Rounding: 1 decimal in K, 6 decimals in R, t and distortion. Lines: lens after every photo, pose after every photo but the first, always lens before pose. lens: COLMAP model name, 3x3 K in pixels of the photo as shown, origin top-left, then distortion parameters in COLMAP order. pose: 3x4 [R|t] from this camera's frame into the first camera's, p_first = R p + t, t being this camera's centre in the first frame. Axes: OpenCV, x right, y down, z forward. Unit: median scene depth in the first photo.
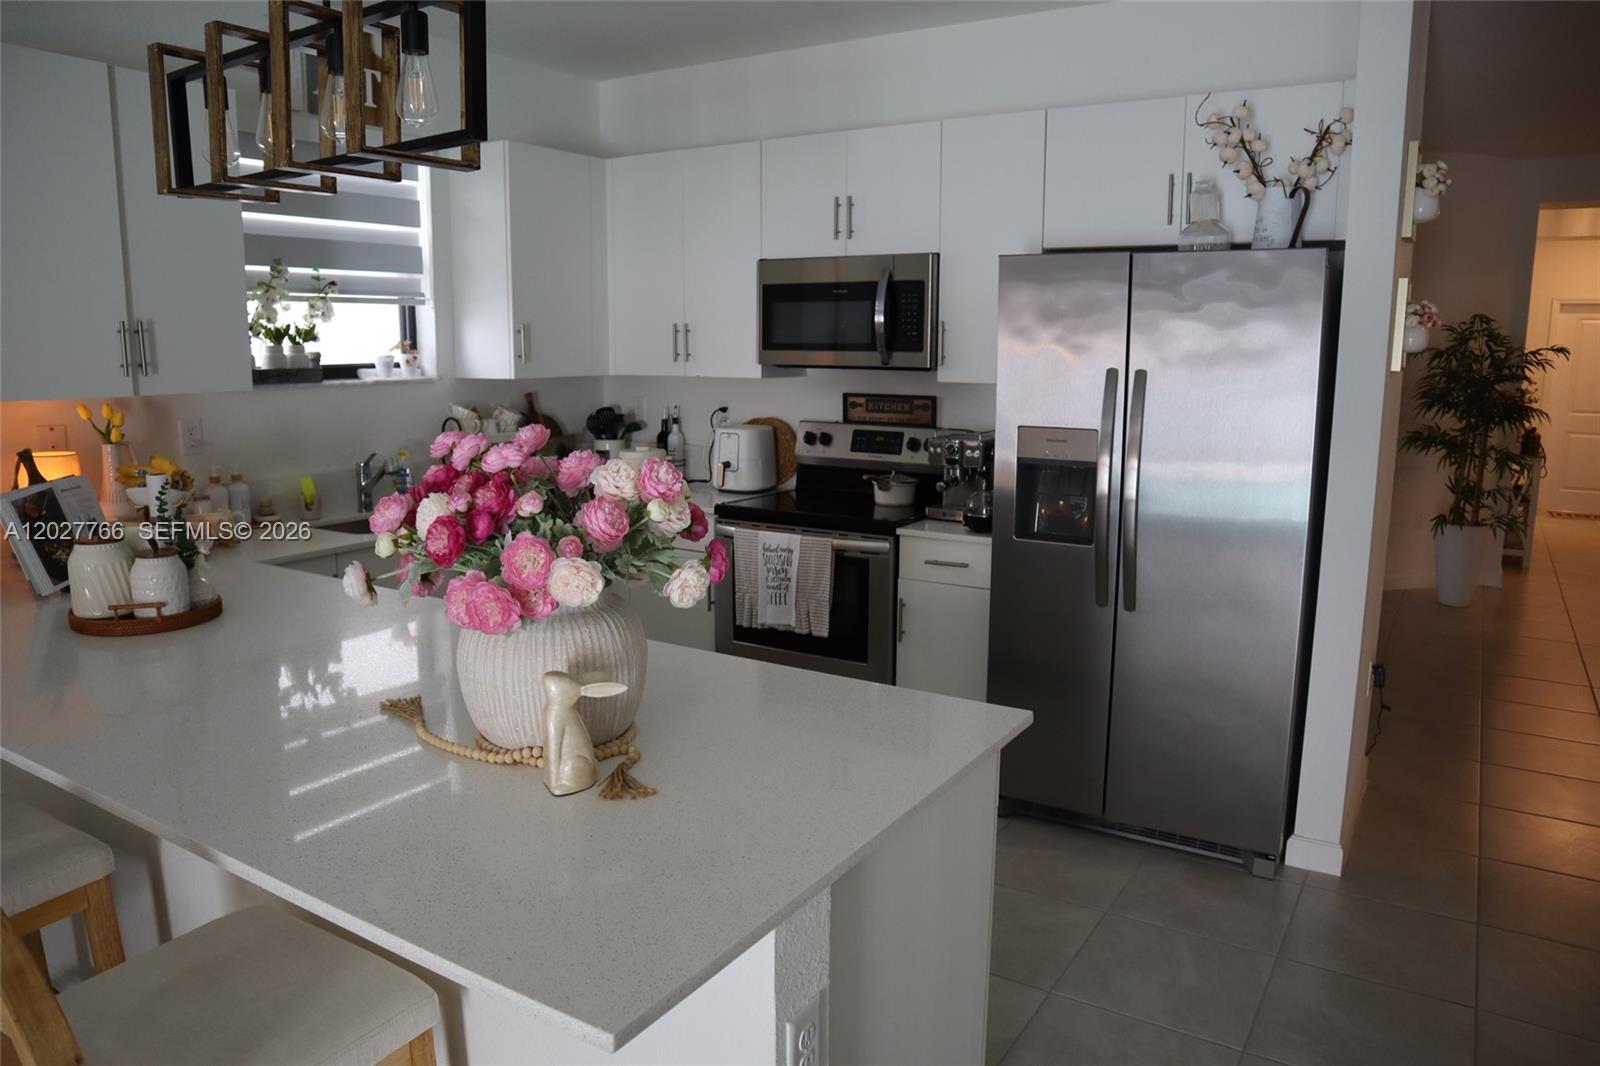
lens RADIAL K [[1105.4, 0, 800.0], [0, 1105.4, 533.0], [0, 0, 1]] dist [-0.119851, 0.074263]
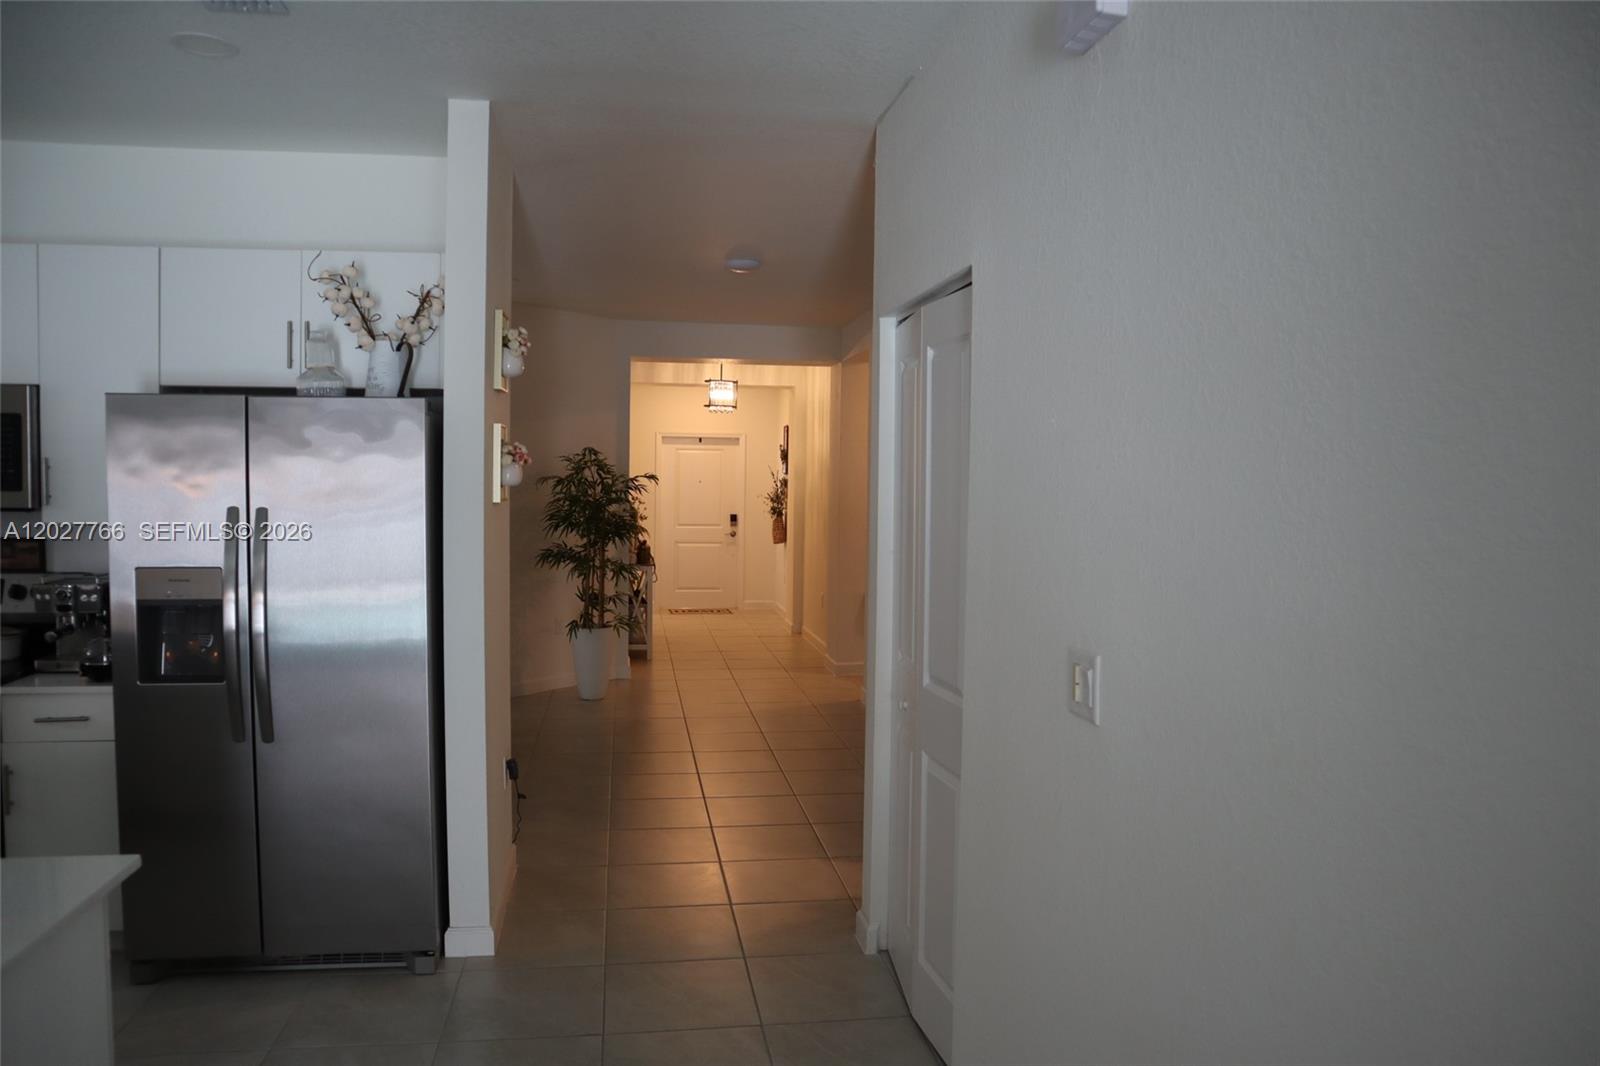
lens RADIAL K [[1105.4, 0, 800.0], [0, 1105.4, 533.0], [0, 0, 1]] dist [-0.119851, 0.074263]
pose [[0.750704, -0.029681, 0.659971, 0.015347], [0.103823, 0.991877, -0.073489, 0.002252], [-0.652429, 0.123689, 0.747688, -0.077712]]
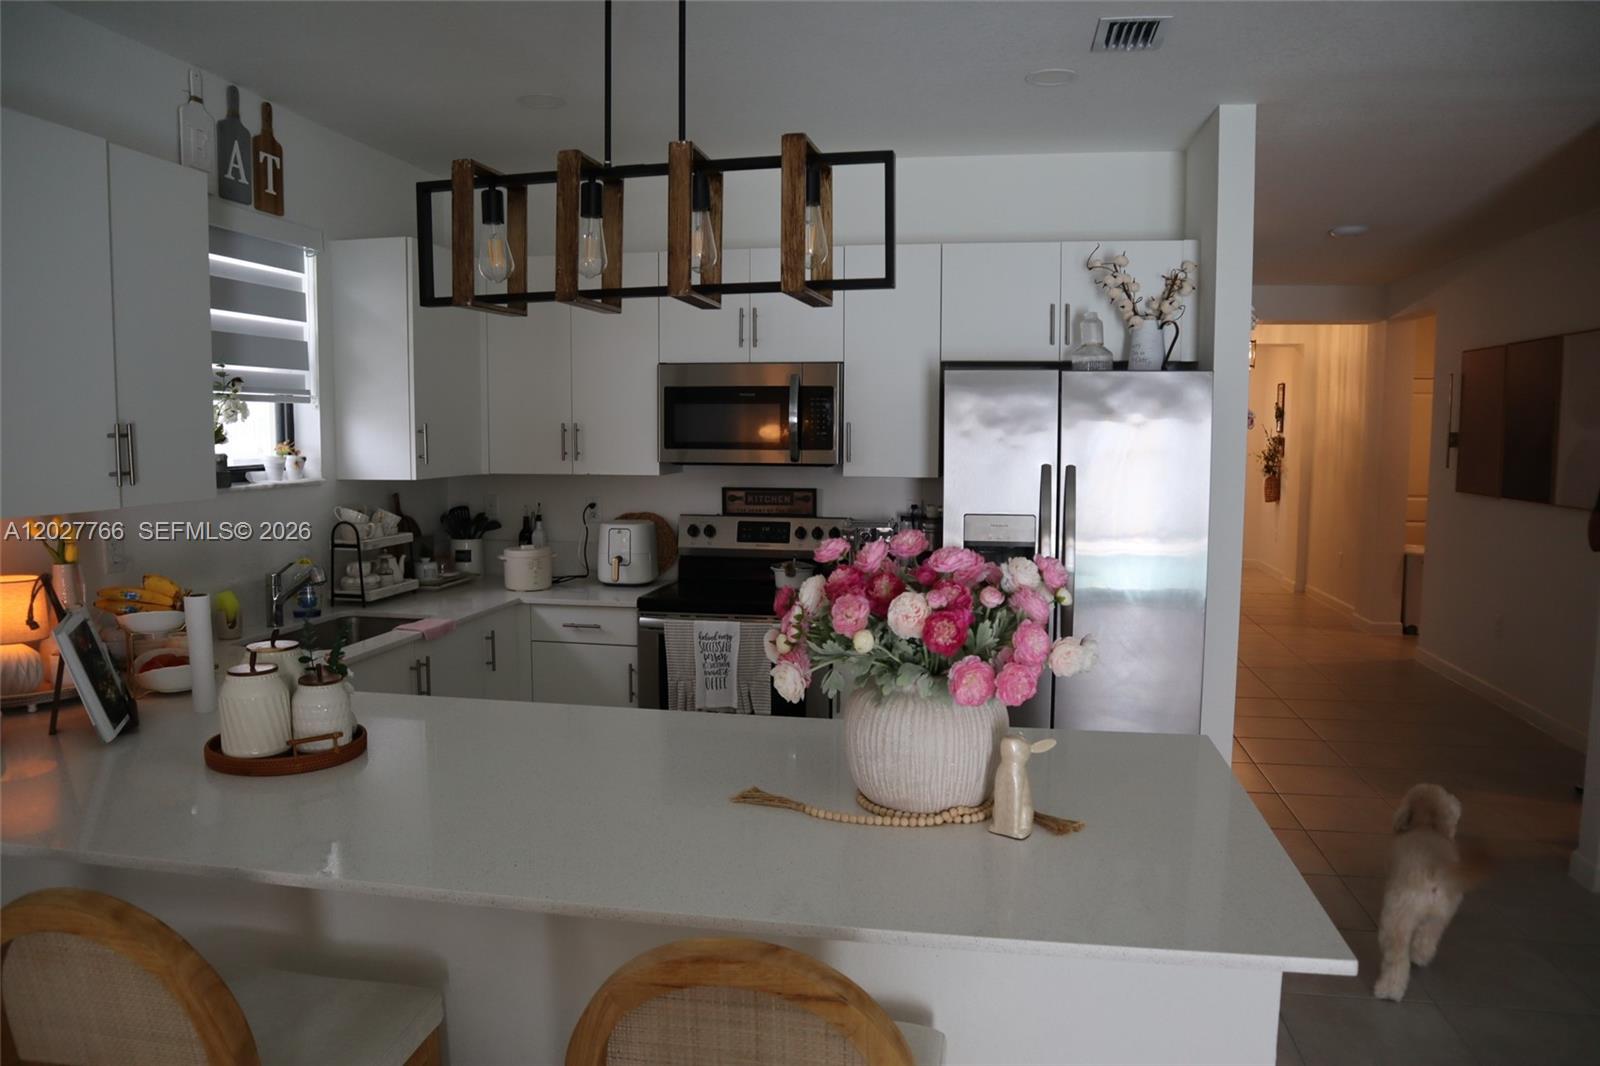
lens RADIAL K [[1105.4, 0, 800.0], [0, 1105.4, 533.0], [0, 0, 1]] dist [-0.119851, 0.074263]
pose [[0.925965, -0.036825, 0.375810, -0.346385], [0.064786, 0.995969, -0.062035, -0.013715], [-0.372010, 0.081790, 0.924618, -0.016100]]
